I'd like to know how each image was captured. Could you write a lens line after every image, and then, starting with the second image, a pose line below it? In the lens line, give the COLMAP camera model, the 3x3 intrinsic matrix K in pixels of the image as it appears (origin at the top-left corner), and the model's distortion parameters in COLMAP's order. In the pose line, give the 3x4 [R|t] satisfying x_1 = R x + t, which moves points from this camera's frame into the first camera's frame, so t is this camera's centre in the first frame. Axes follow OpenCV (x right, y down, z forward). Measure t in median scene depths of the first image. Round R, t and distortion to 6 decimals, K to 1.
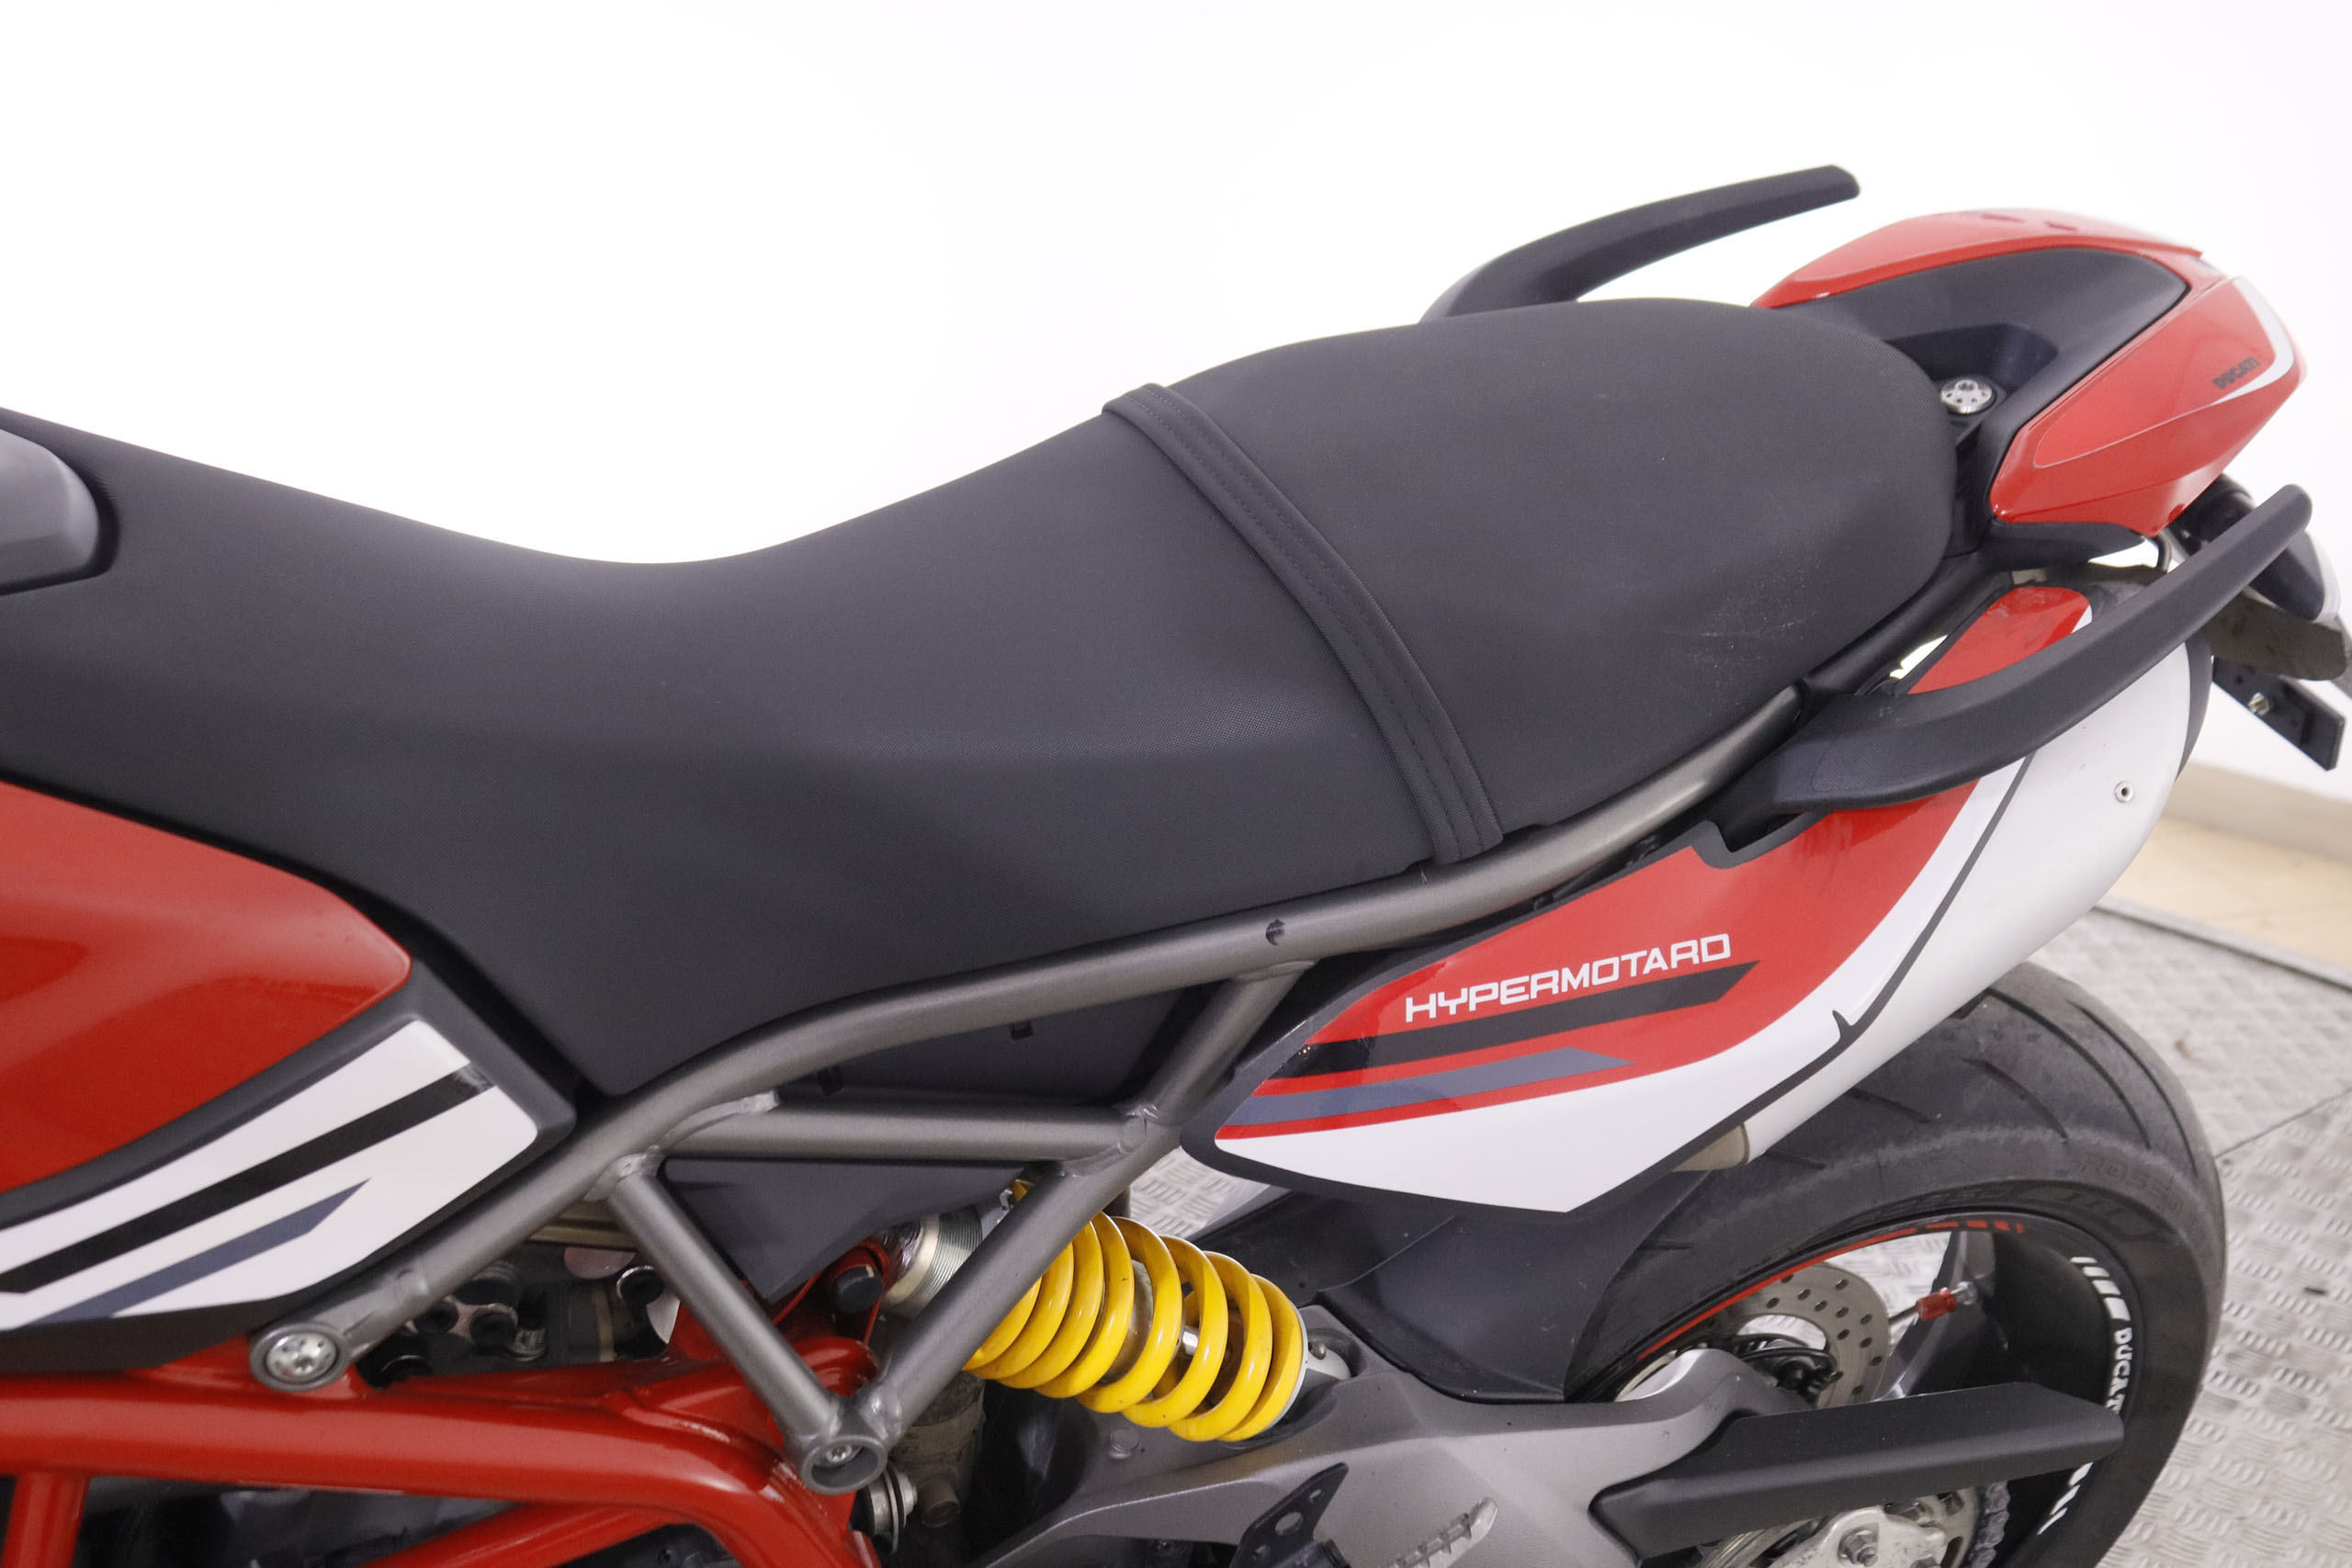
lens RADIAL K [[2974.5, 0, 1176.0], [0, 2974.5, 784.0], [0, 0, 1]] dist [0.059503, 0.005188]
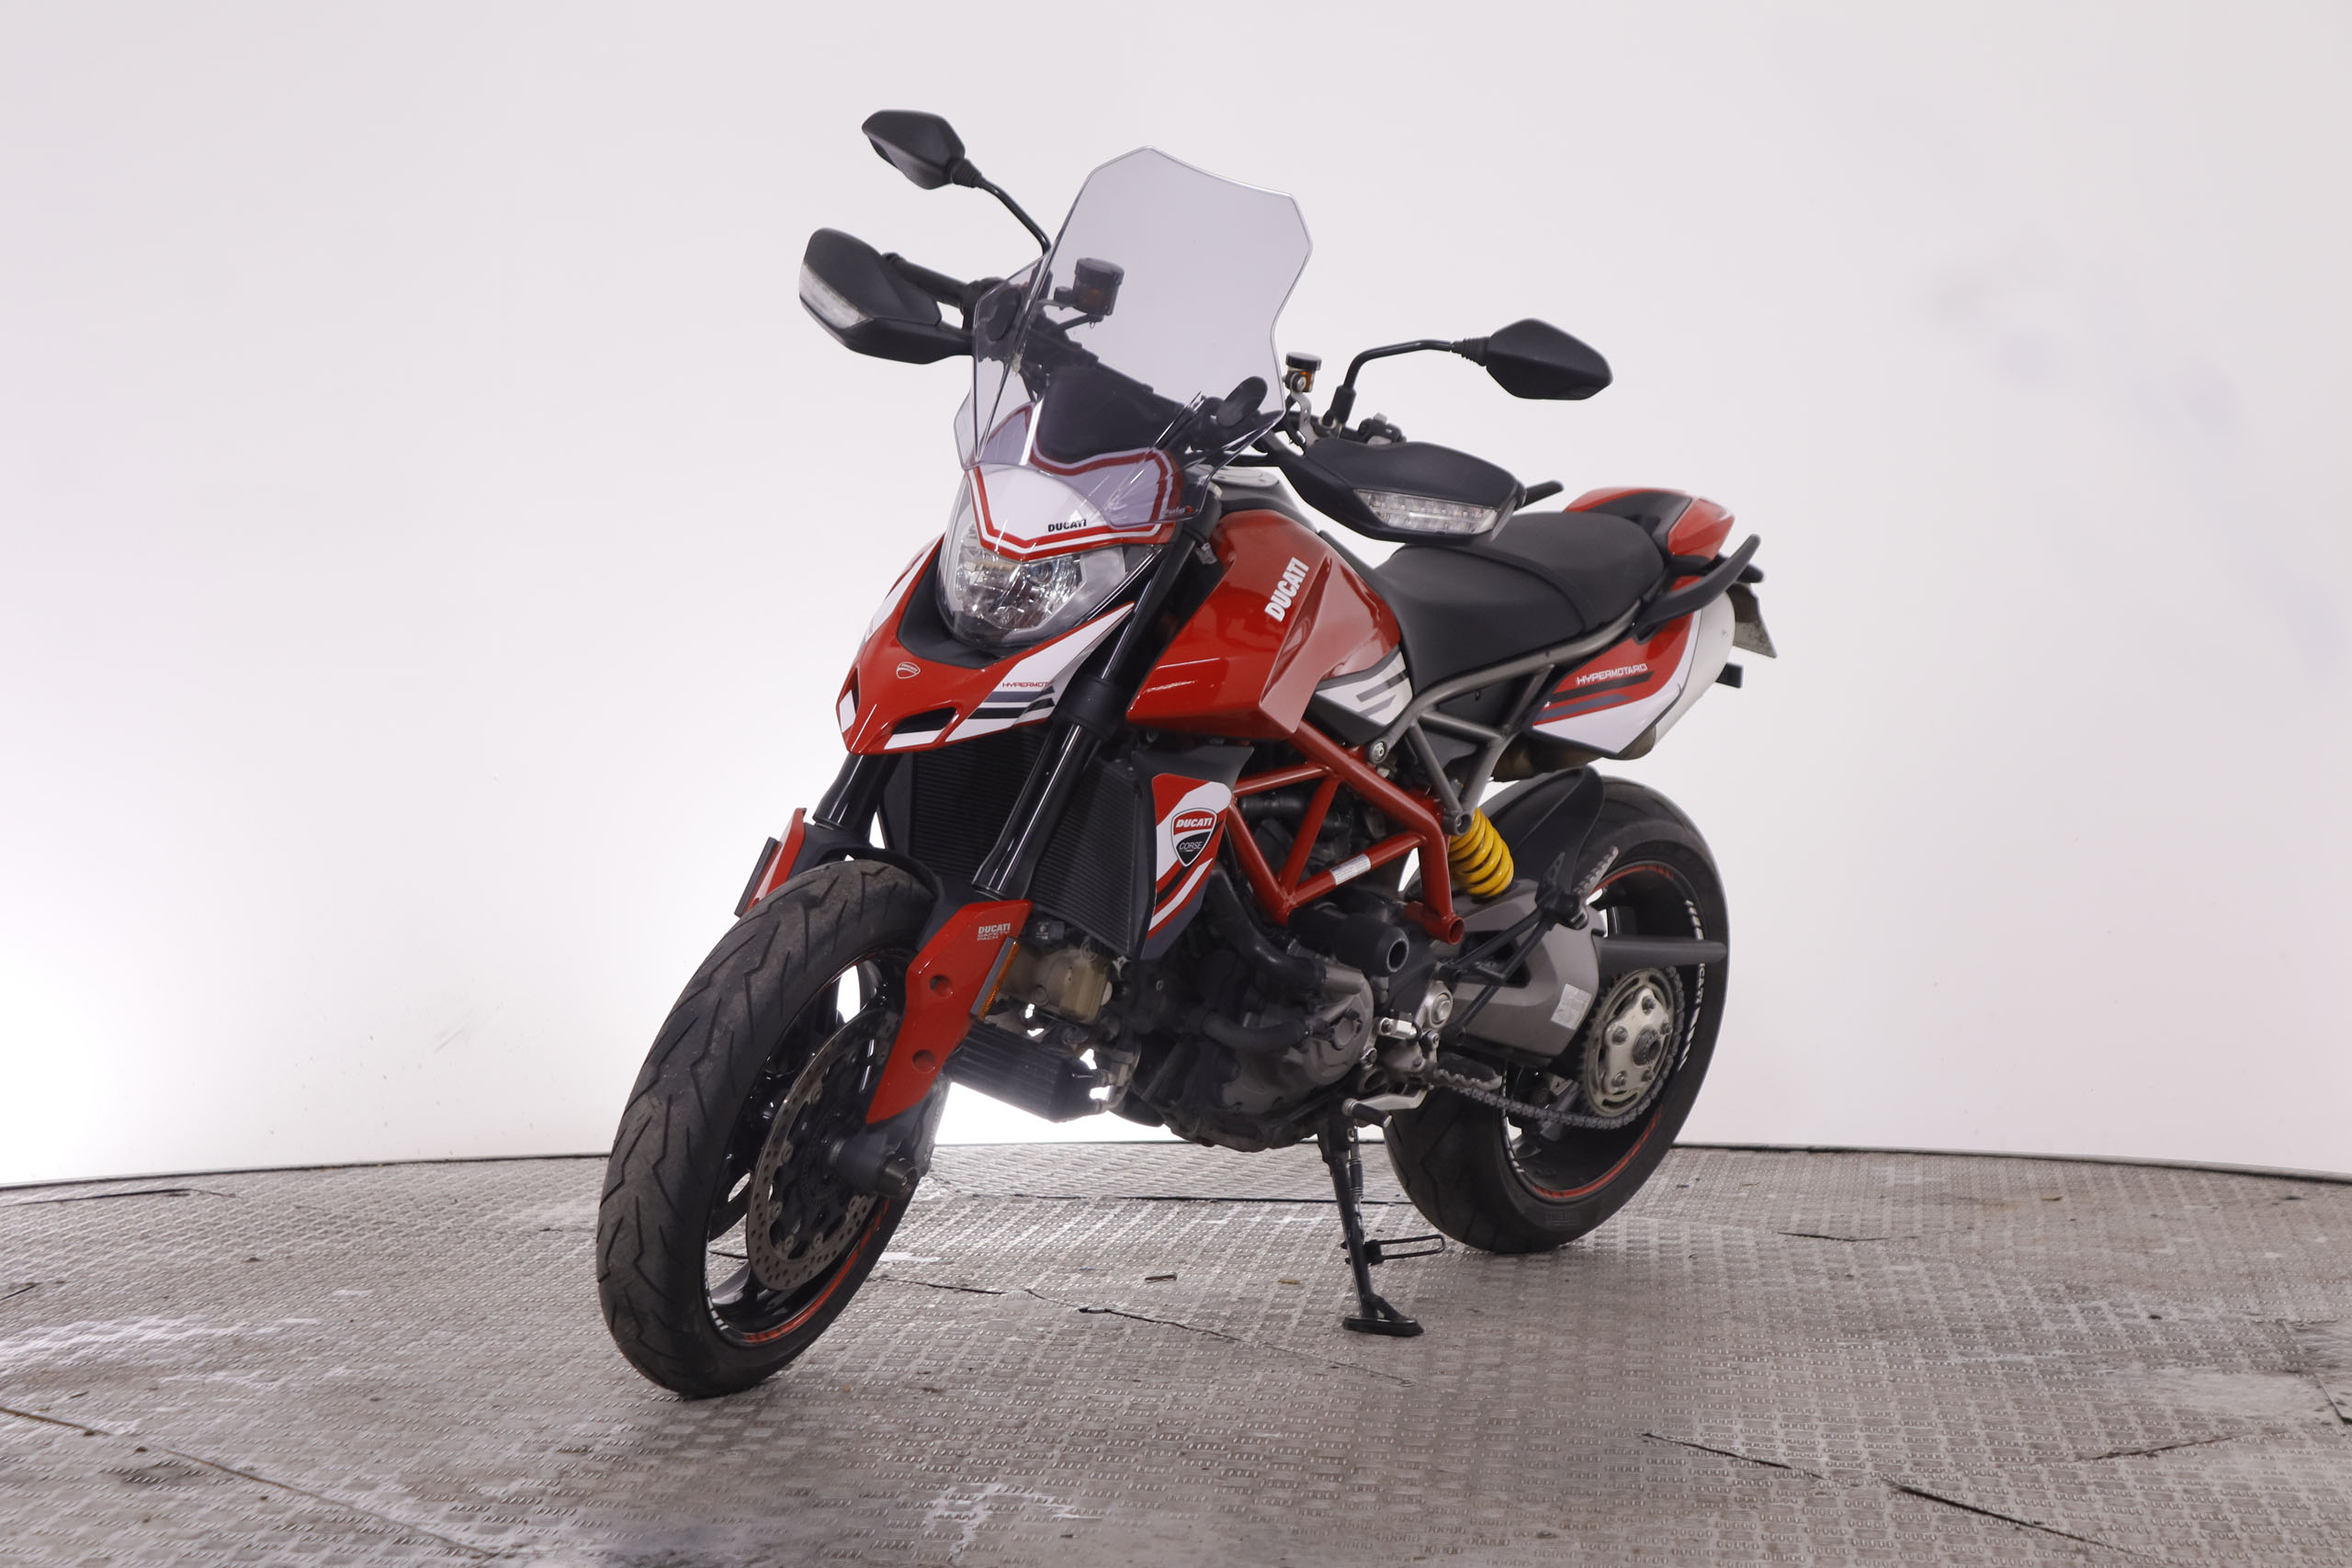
lens RADIAL K [[5485.5, 0, 1176.0], [0, 5485.5, 784.0], [0, 0, 1]] dist [-0.025501, 0.206244]
pose [[0.871093, -0.046928, 0.488871, -3.399386], [0.189365, 0.950547, -0.246175, 1.646236], [-0.453142, 0.307016, 0.836901, -4.012257]]
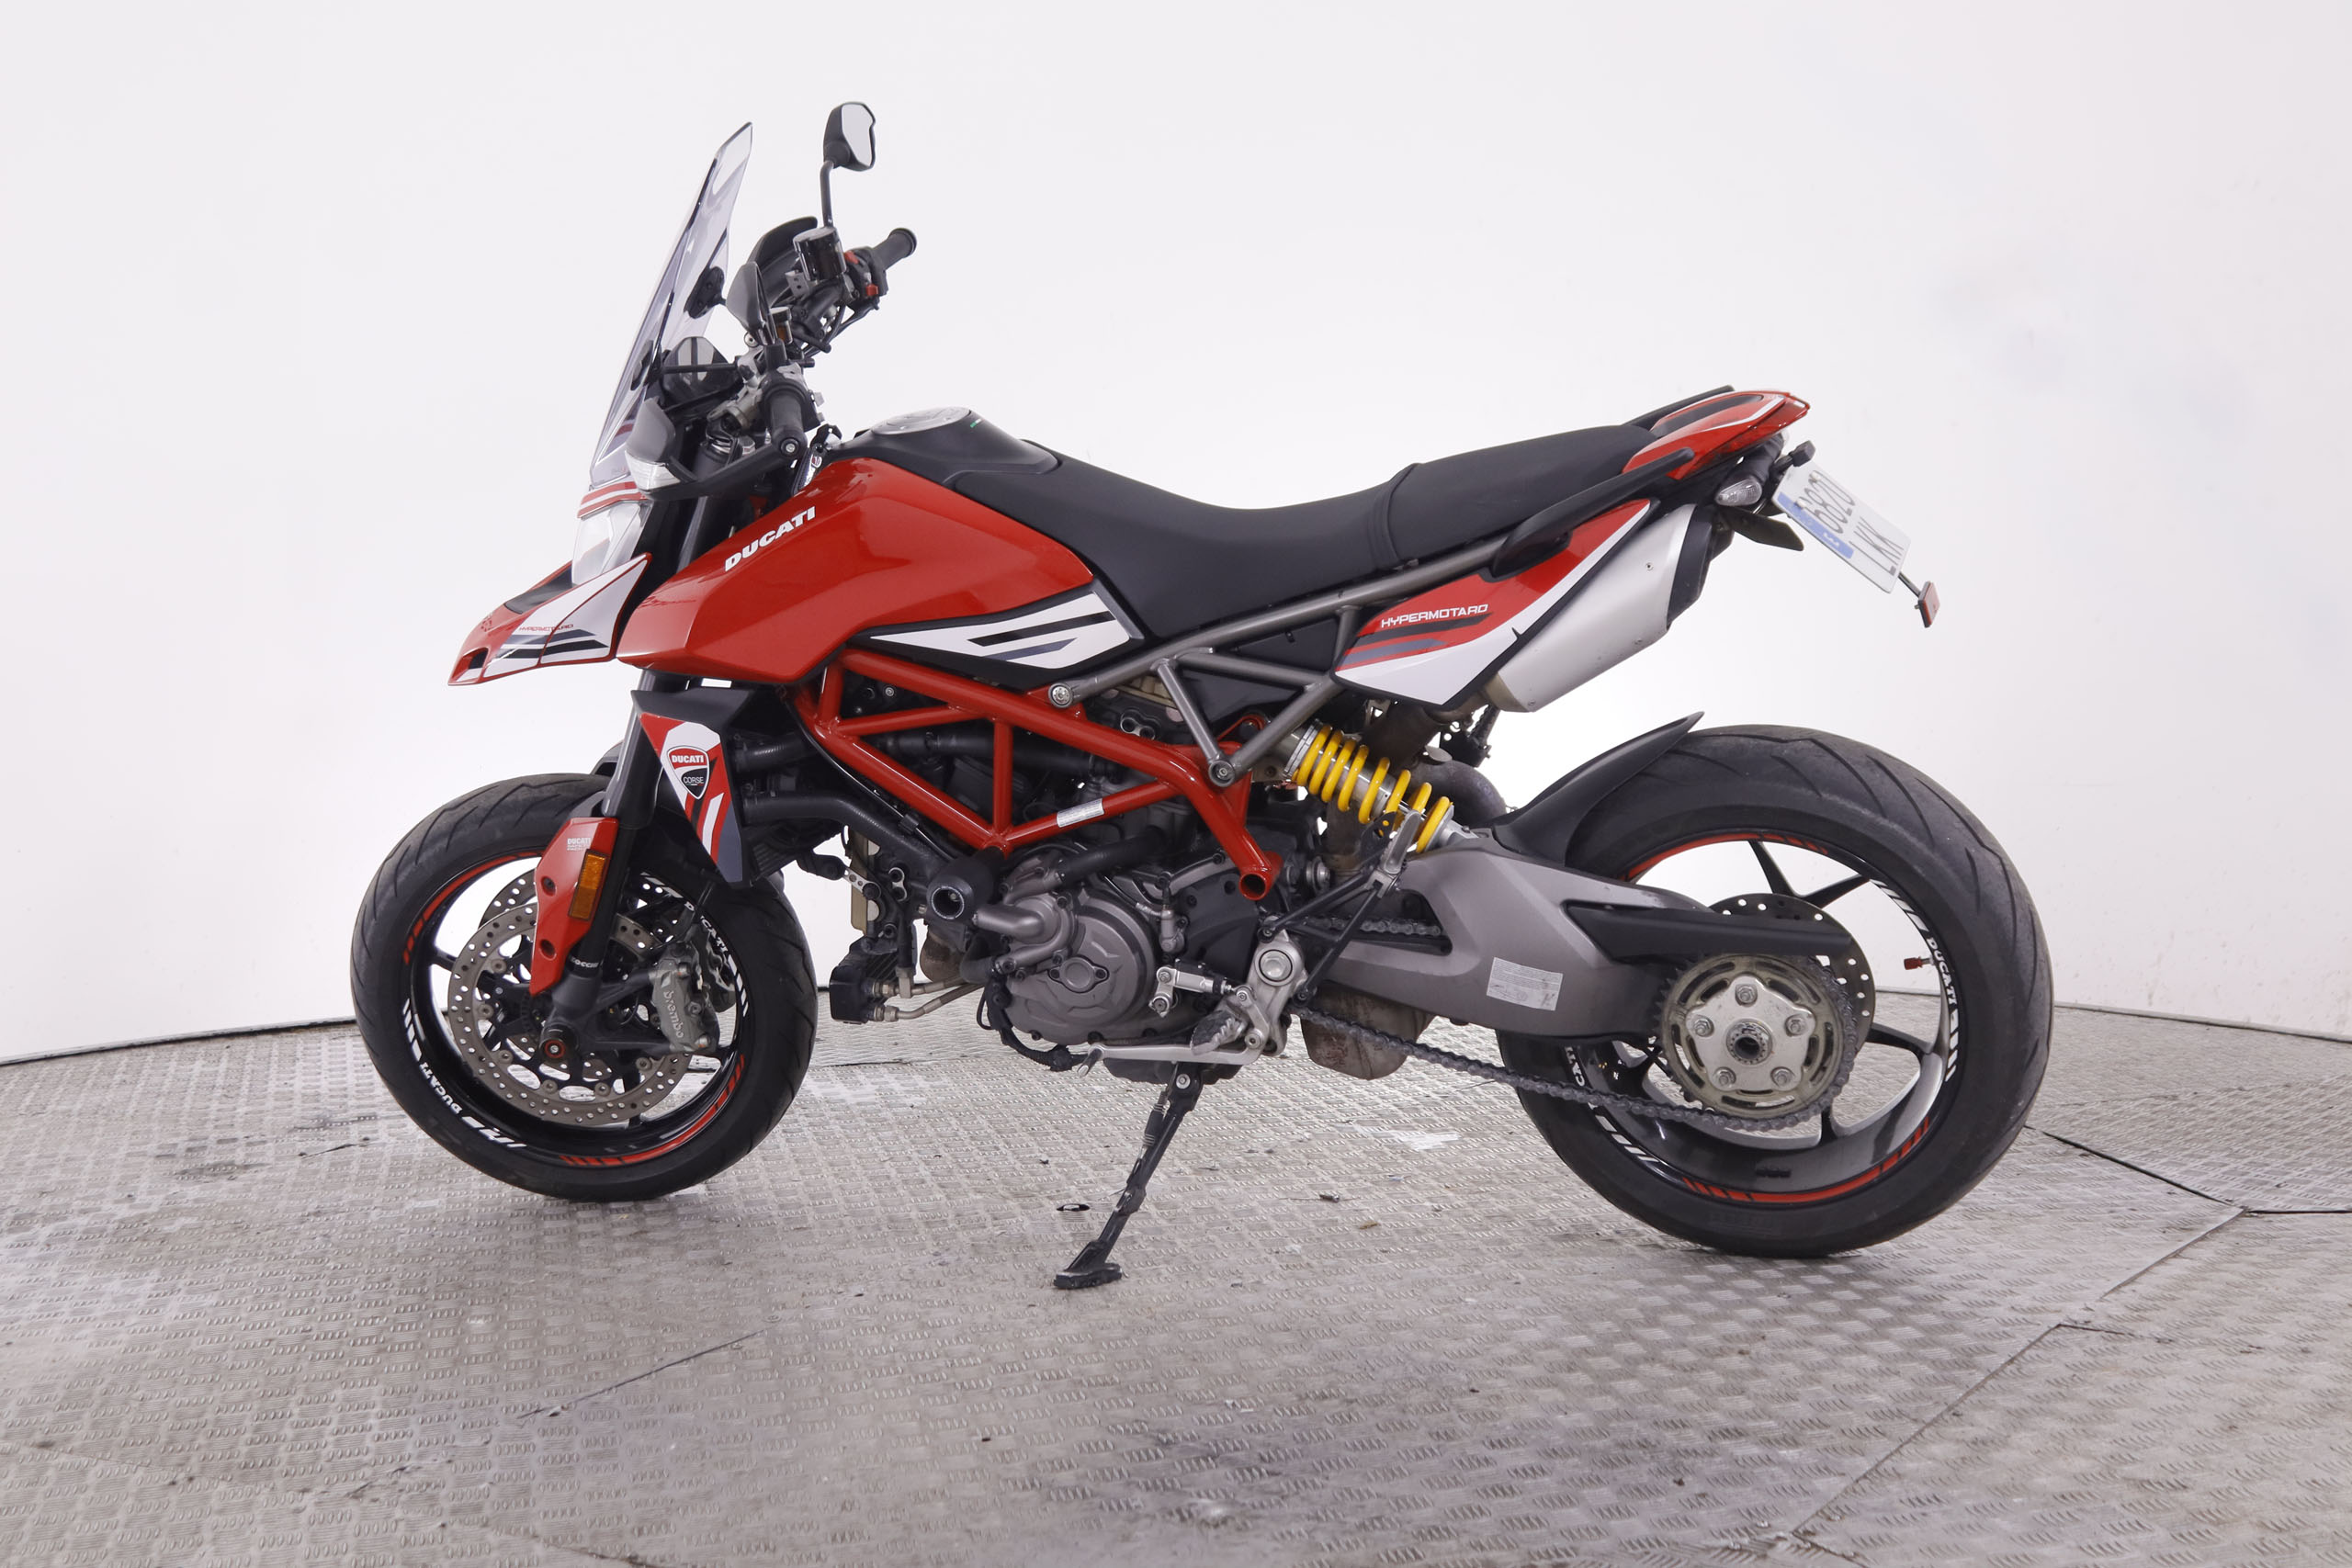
lens RADIAL K [[3531.1, 0, 1176.0], [0, 3531.1, 784.0], [0, 0, 1]] dist [-0.020496, 0.095601]
pose [[0.760778, 0.001270, -0.649010, 2.285337], [-0.172984, 0.964220, -0.200888, 1.006197], [0.625534, 0.265099, 0.733778, -1.770022]]
